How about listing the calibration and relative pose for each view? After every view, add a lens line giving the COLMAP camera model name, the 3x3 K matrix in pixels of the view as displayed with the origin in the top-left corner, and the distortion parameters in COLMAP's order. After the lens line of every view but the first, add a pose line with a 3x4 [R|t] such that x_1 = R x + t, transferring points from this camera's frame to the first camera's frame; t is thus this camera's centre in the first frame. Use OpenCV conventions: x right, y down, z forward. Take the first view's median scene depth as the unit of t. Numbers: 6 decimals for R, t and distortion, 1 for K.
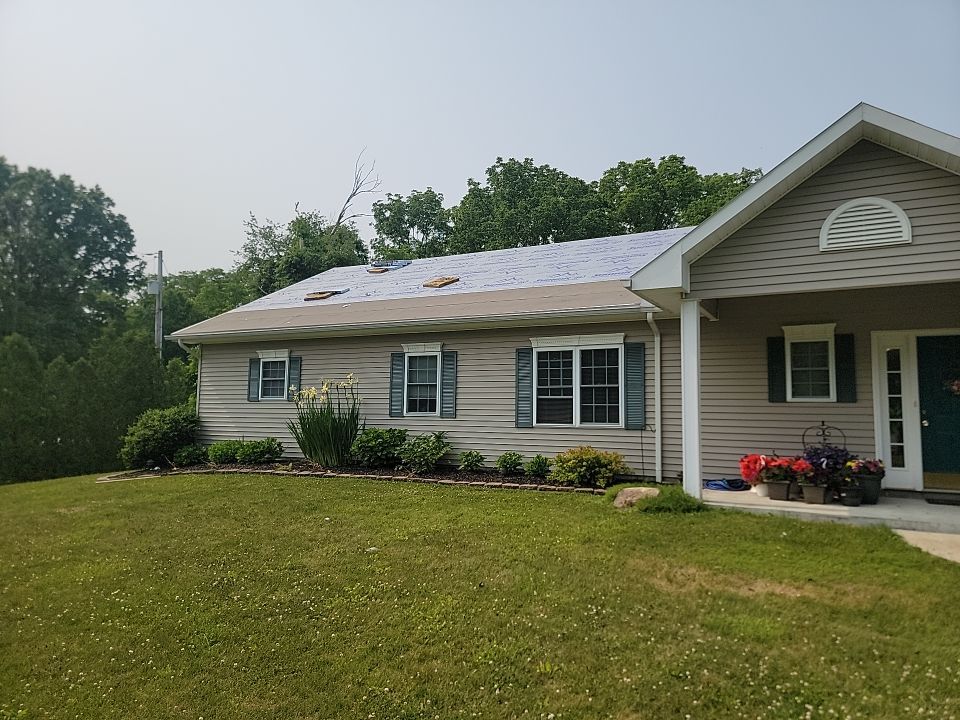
lens RADIAL K [[663.9, 0, 483.6], [0, 663.9, 356.2], [0, 0, 1]] dist [0.127698, -0.155397]
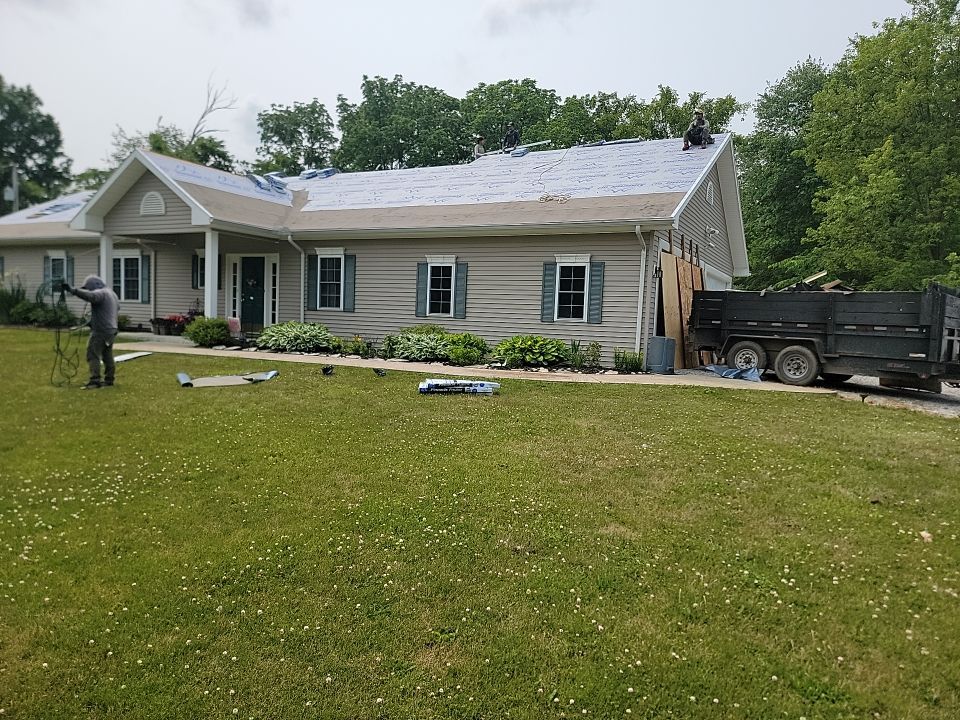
lens RADIAL K [[663.9, 0, 483.6], [0, 663.9, 356.2], [0, 0, 1]] dist [0.127698, -0.155397]
pose [[0.999608, 0.026658, 0.008539, 1.048940], [-0.027618, 0.988953, 0.145637, -0.039043], [-0.004563, -0.145815, 0.989301, -0.788407]]
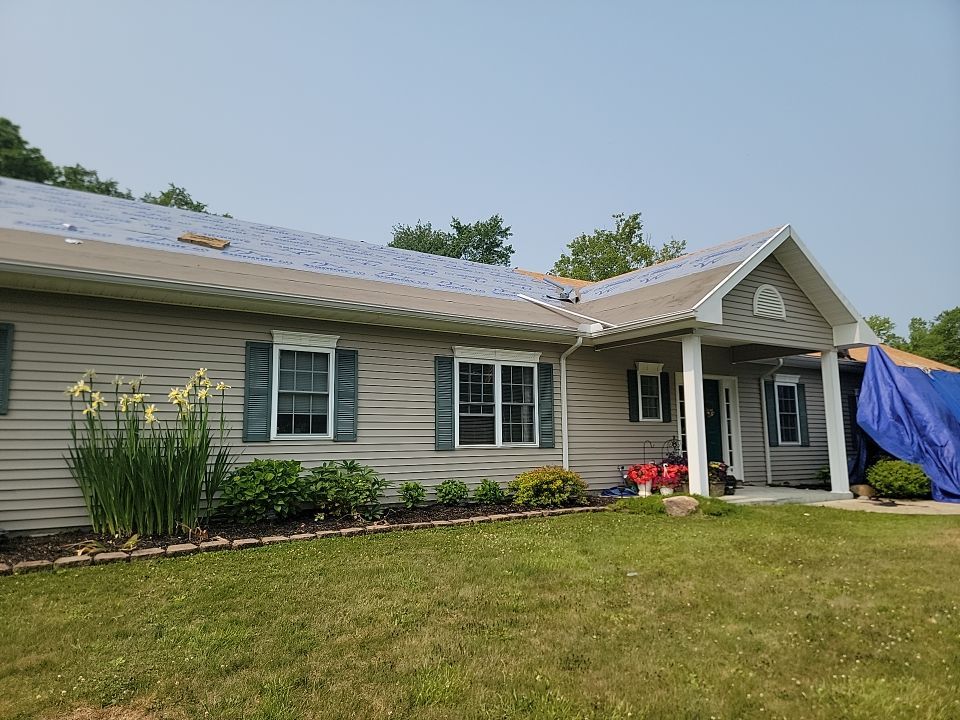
lens RADIAL K [[663.9, 0, 483.6], [0, 663.9, 356.2], [0, 0, 1]] dist [0.127698, -0.155397]
pose [[0.469833, 0.098238, 0.877272, -0.672922], [-0.062248, 0.995002, -0.078083, 0.051425], [-0.880558, -0.017922, 0.473600, 0.558232]]
